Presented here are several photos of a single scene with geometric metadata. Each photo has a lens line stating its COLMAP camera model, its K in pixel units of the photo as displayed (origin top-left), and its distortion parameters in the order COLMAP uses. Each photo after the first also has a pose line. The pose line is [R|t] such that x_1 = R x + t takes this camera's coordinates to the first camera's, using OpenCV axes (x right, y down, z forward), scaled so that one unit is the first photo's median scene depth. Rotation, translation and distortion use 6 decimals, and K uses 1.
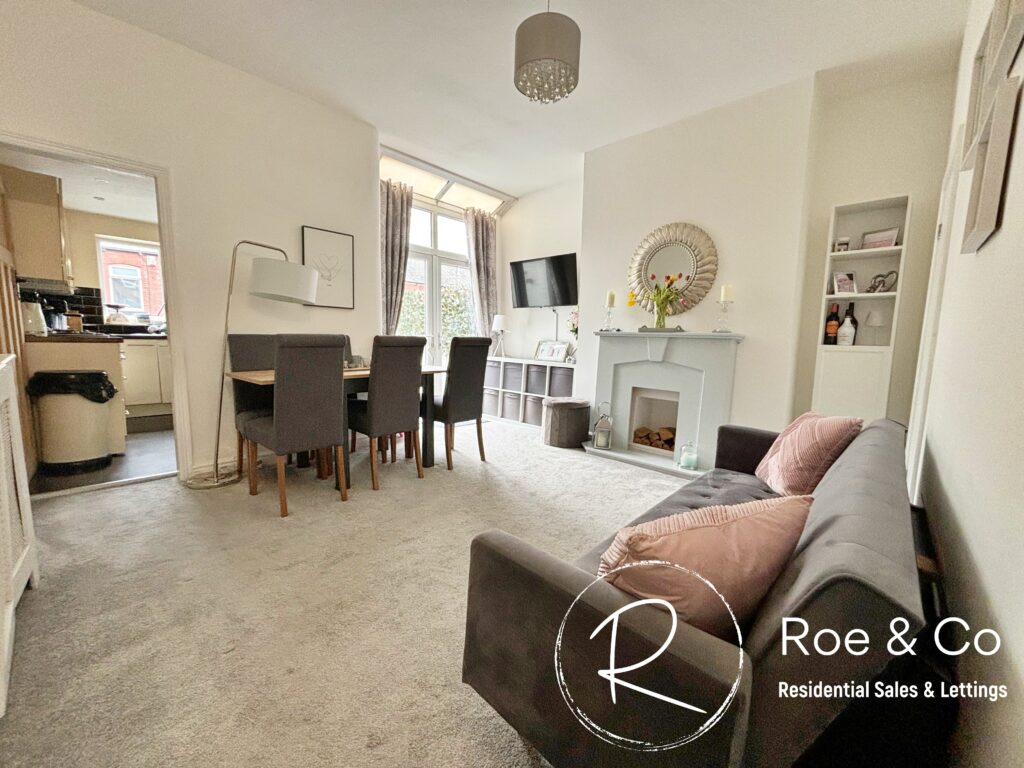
lens RADIAL K [[408.5, 0, 520.4], [0, 408.5, 384.2], [0, 0, 1]] dist [-0.007697, 0.001146]
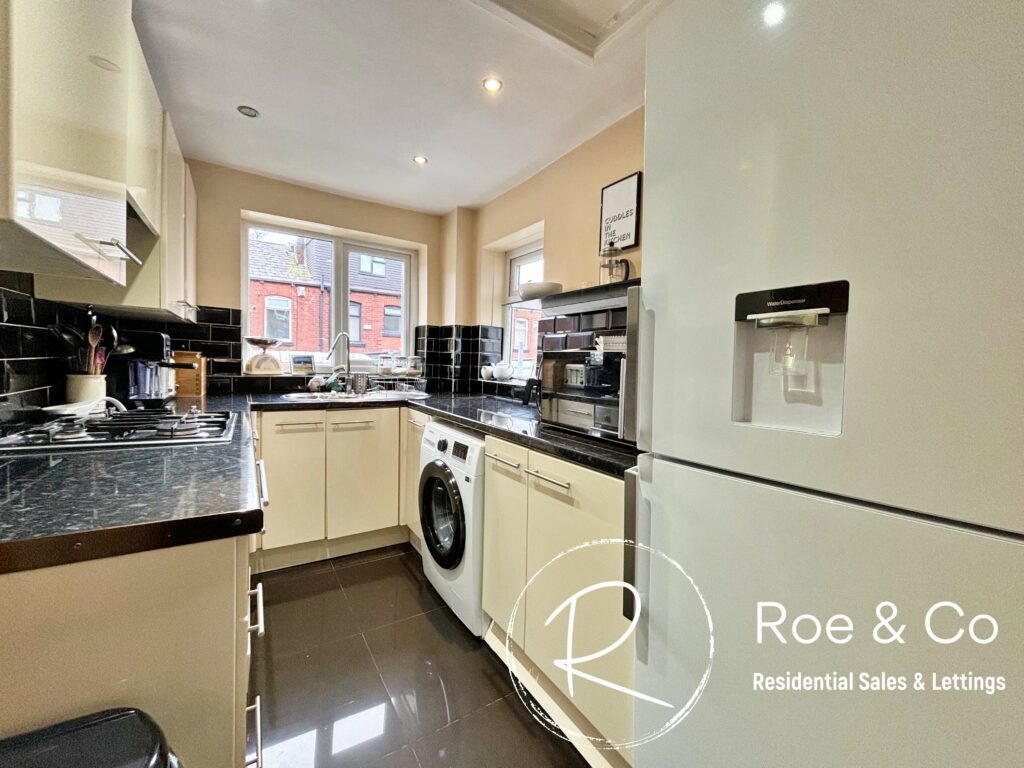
lens RADIAL K [[408.5, 0, 512.3], [0, 408.5, 381.3], [0, 0, 1]] dist [-0.007697, 0.001146]
pose [[0.971196, 0.014759, -0.237826, -0.598535], [-0.031541, 0.997260, -0.066913, -0.125311], [0.236187, 0.072487, 0.969000, 0.612243]]
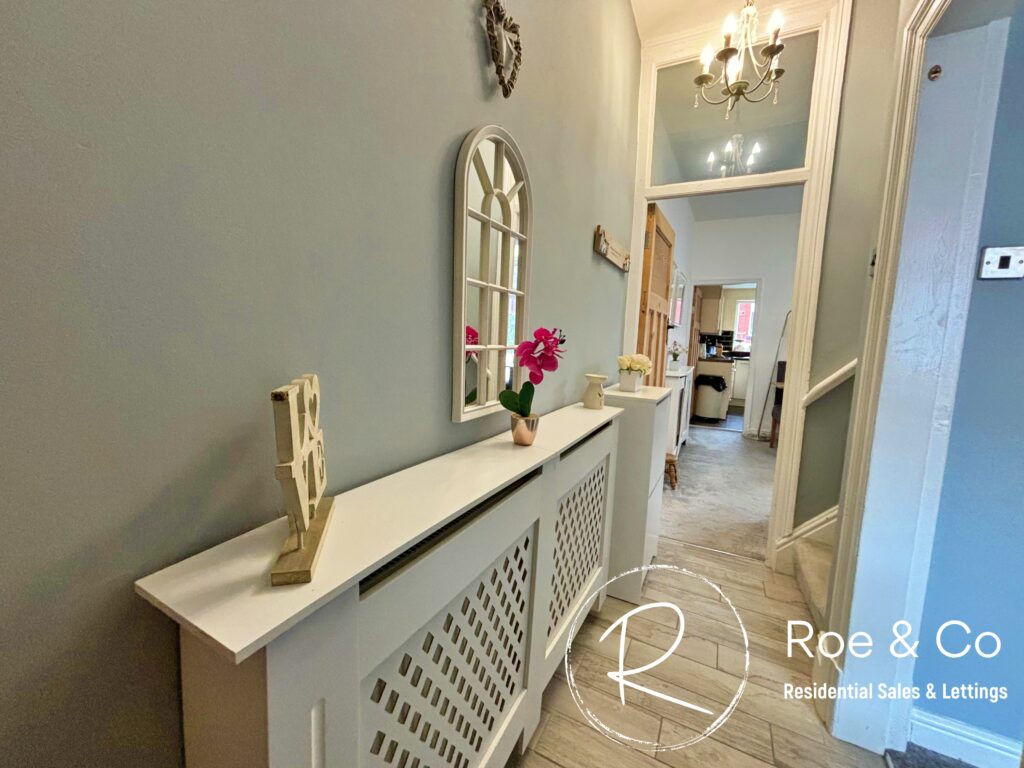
lens RADIAL K [[408.5, 0, 514.0], [0, 408.5, 382.1], [0, 0, 1]] dist [-0.007697, 0.001146]
pose [[0.255475, 0.082646, -0.963277, 0.464758], [-0.135659, 0.989547, 0.048921, 0.027172], [0.957251, 0.118179, 0.264017, -0.369715]]
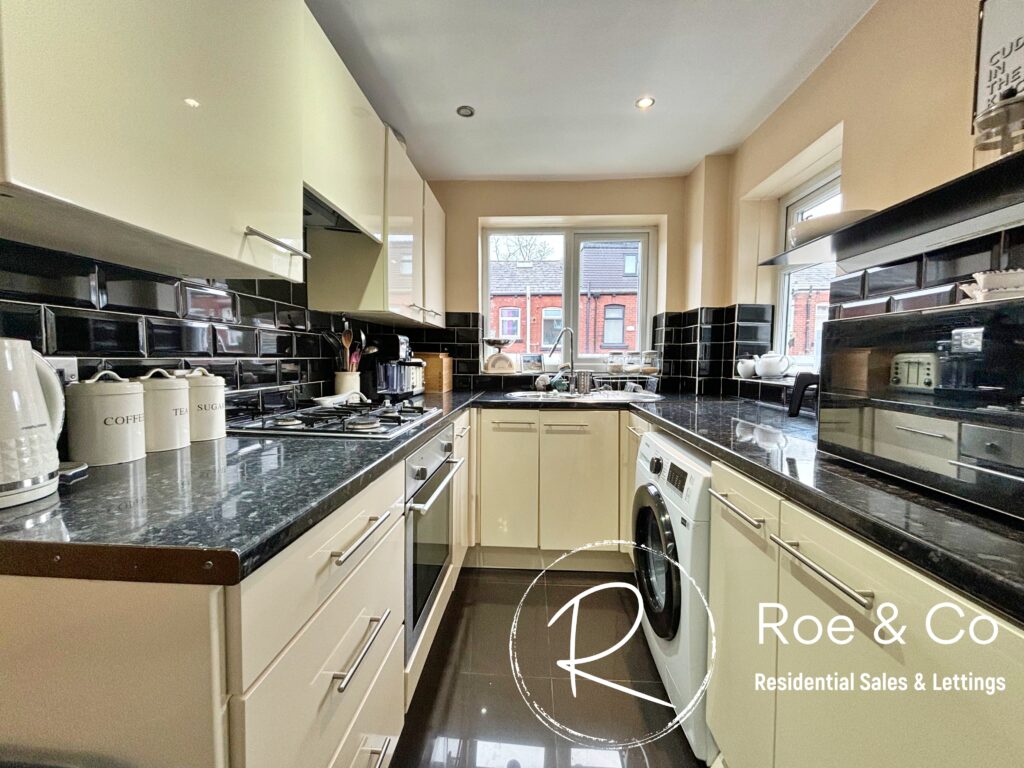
lens RADIAL K [[408.5, 0, 513.4], [0, 408.5, 383.4], [0, 0, 1]] dist [-0.007697, 0.001146]
pose [[0.638269, 0.019519, -0.769566, -0.601311], [-0.071480, 0.996862, -0.034001, -0.128833], [0.766487, 0.076711, 0.637662, 0.727831]]
